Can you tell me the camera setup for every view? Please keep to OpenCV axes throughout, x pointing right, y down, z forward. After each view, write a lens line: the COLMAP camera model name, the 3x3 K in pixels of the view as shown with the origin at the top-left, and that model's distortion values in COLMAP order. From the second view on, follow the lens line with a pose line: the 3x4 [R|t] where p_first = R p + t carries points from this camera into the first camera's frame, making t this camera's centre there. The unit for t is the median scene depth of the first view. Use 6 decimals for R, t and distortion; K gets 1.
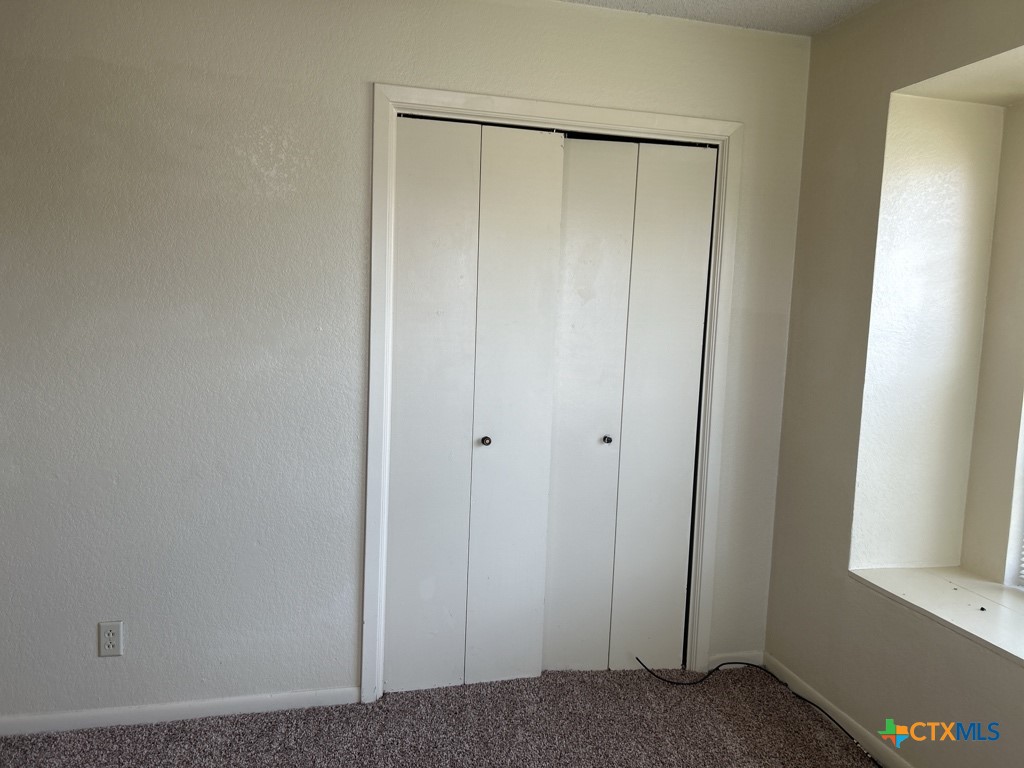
lens RADIAL K [[770.6, 0, 507.4], [0, 770.6, 395.4], [0, 0, 1]] dist [0.062787, -0.076813]
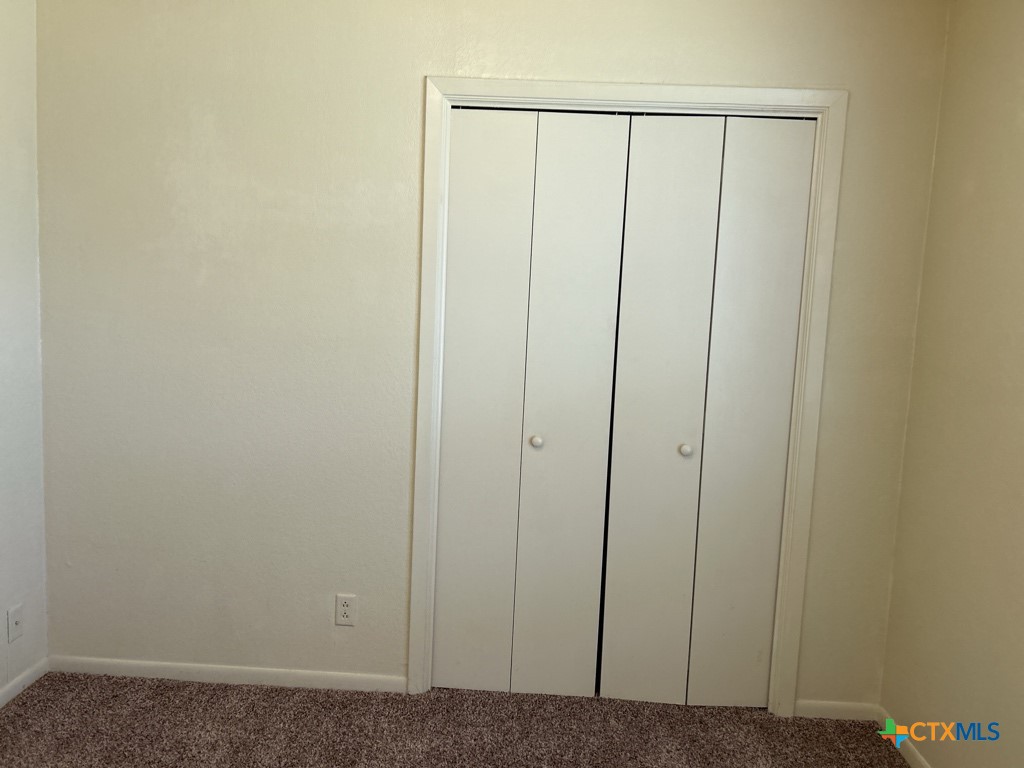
lens RADIAL K [[778.7, 0, 512.0], [0, 778.7, 384.0], [0, 0, 1]] dist [0.056872, -0.079583]
pose [[0.961125, 0.031291, -0.274335, 0.210747], [-0.035722, 0.999299, -0.011171, 0.002847], [0.273793, 0.020536, 0.961569, 0.056673]]
